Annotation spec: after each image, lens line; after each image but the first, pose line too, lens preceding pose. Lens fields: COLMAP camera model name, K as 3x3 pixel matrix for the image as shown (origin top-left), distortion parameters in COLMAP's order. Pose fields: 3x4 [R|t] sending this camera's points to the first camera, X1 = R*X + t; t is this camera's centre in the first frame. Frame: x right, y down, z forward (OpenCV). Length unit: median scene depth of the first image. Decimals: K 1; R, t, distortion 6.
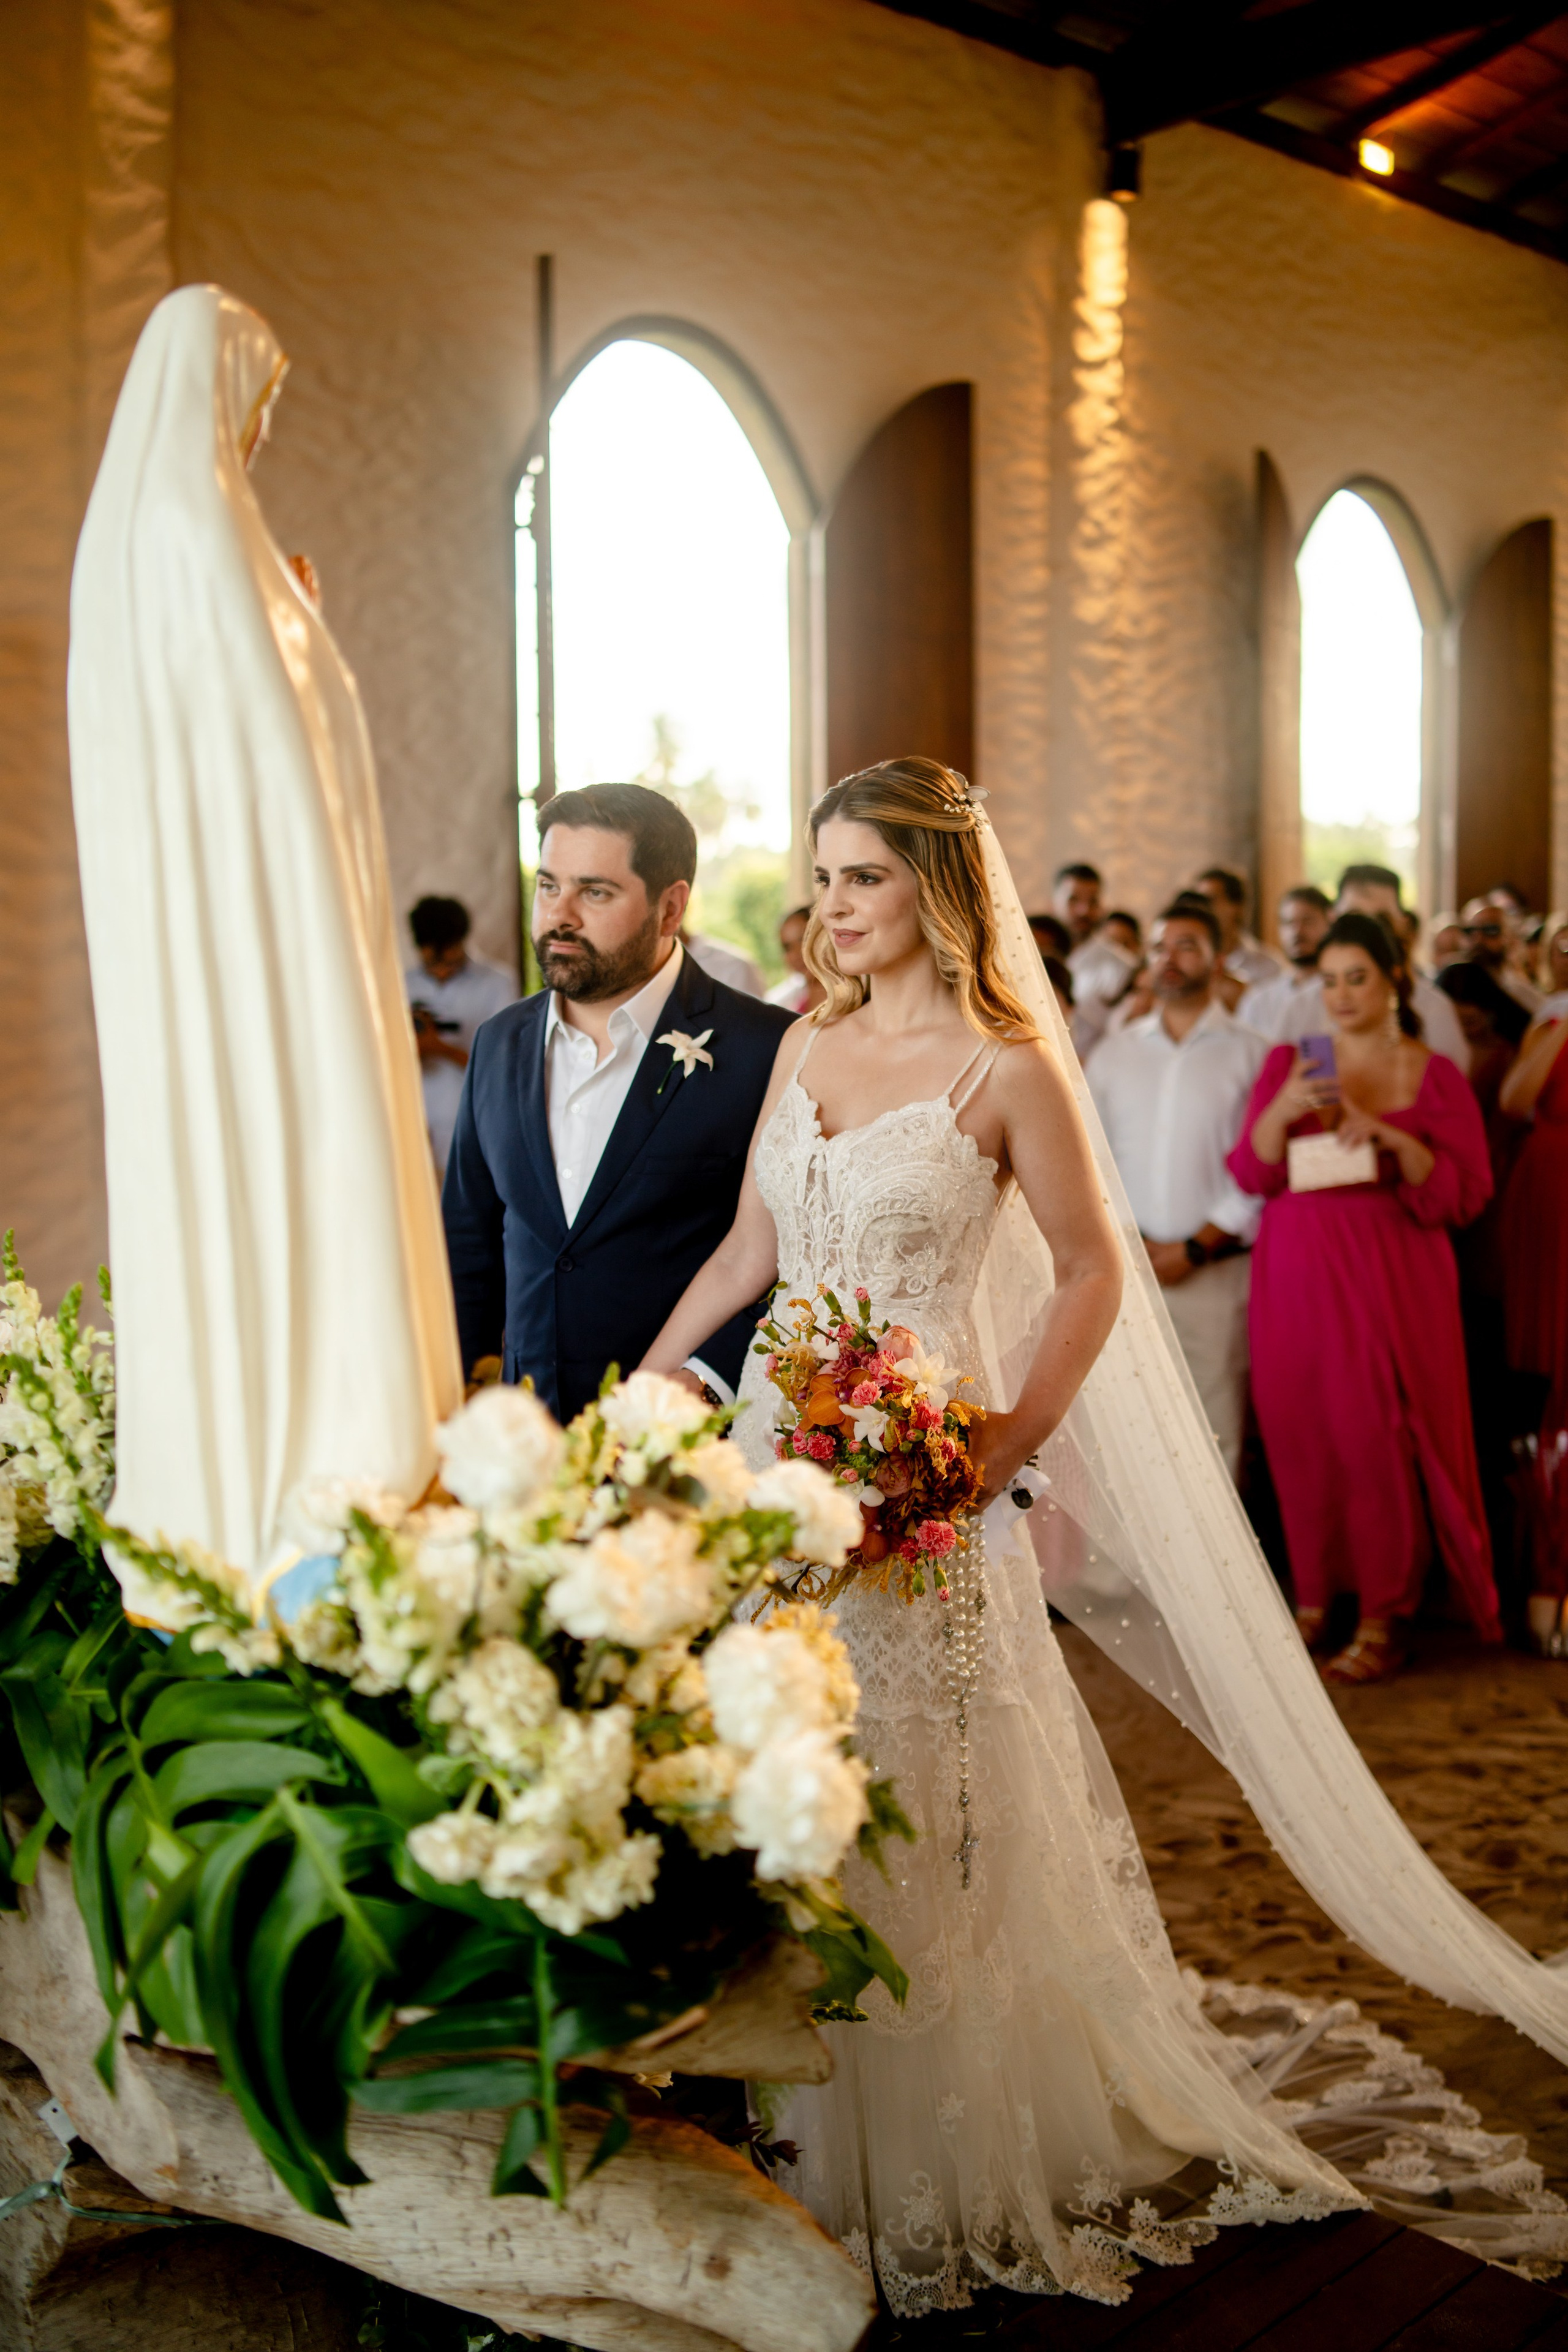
lens RADIAL K [[2241.1, 0, 779.2], [0, 2241.1, 1155.9], [0, 0, 1]] dist [-0.054730, 0.000000]
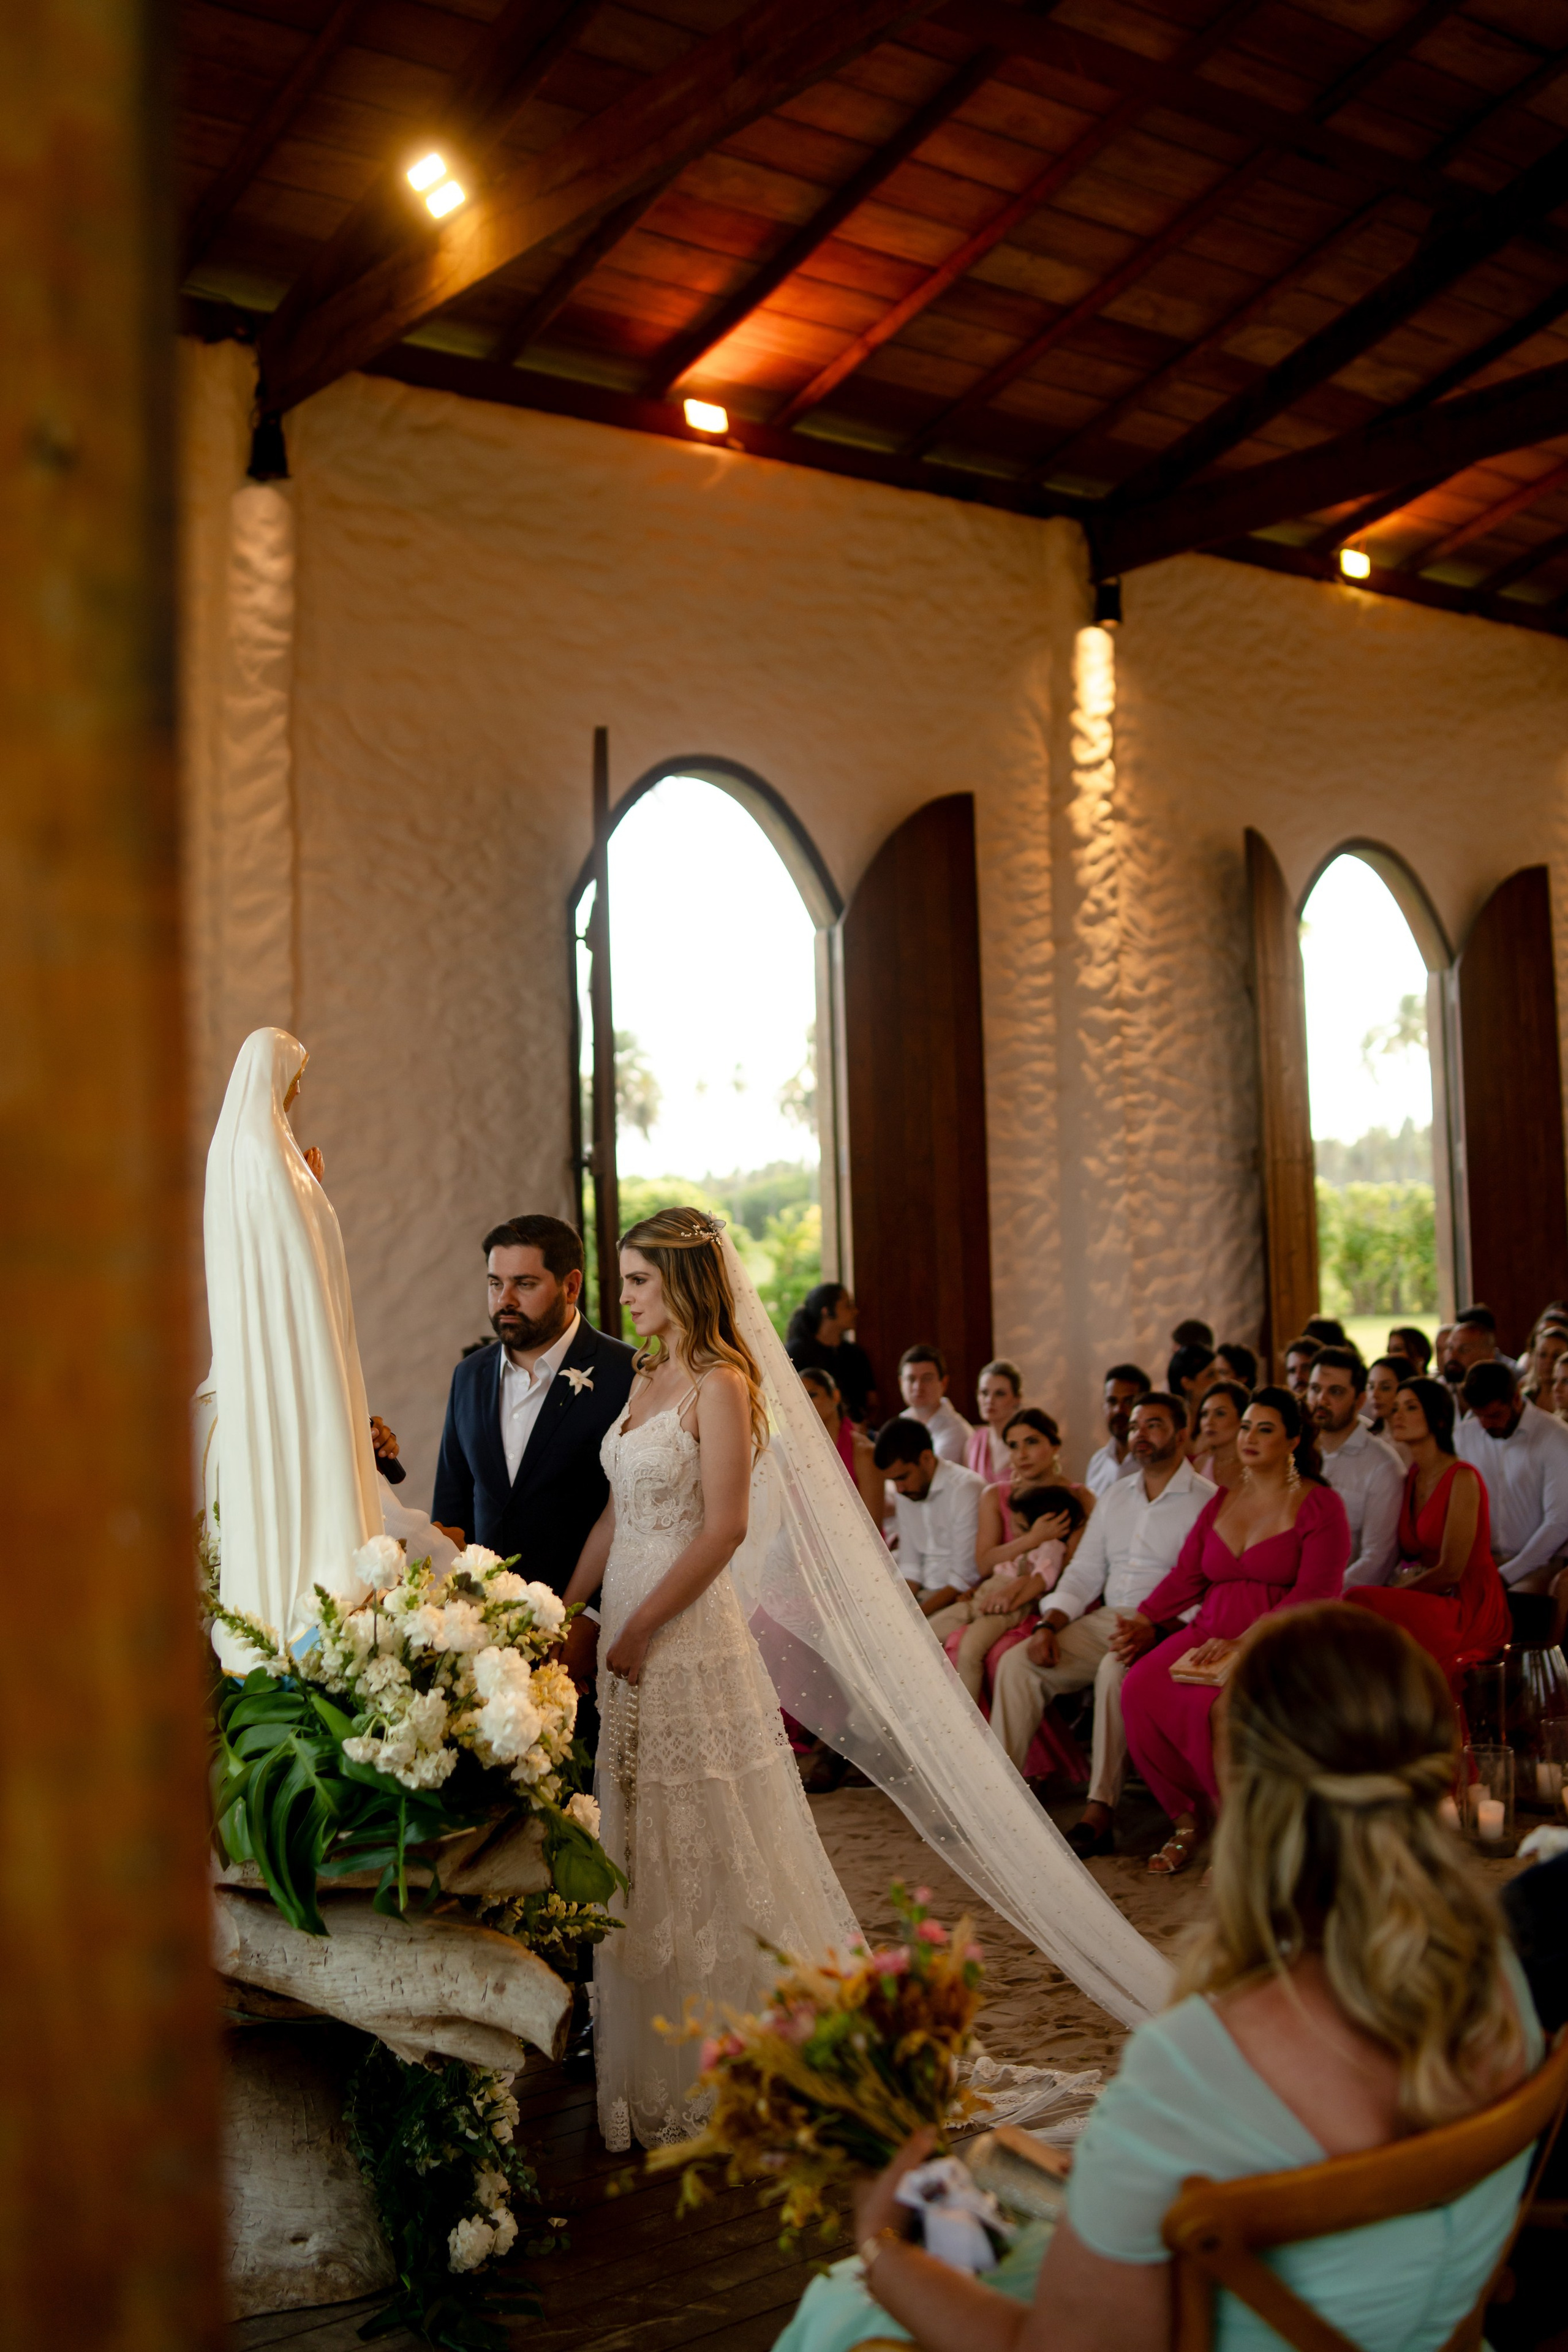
lens RADIAL K [[2241.1, 0, 714.9], [0, 2241.1, 1134.9], [0, 0, 1]] dist [-0.054730, 0.000000]
pose [[0.996540, -0.022281, -0.080074, 0.061803], [0.009861, 0.988288, -0.152280, 0.007710], [0.082529, 0.150963, 0.985088, -0.195311]]
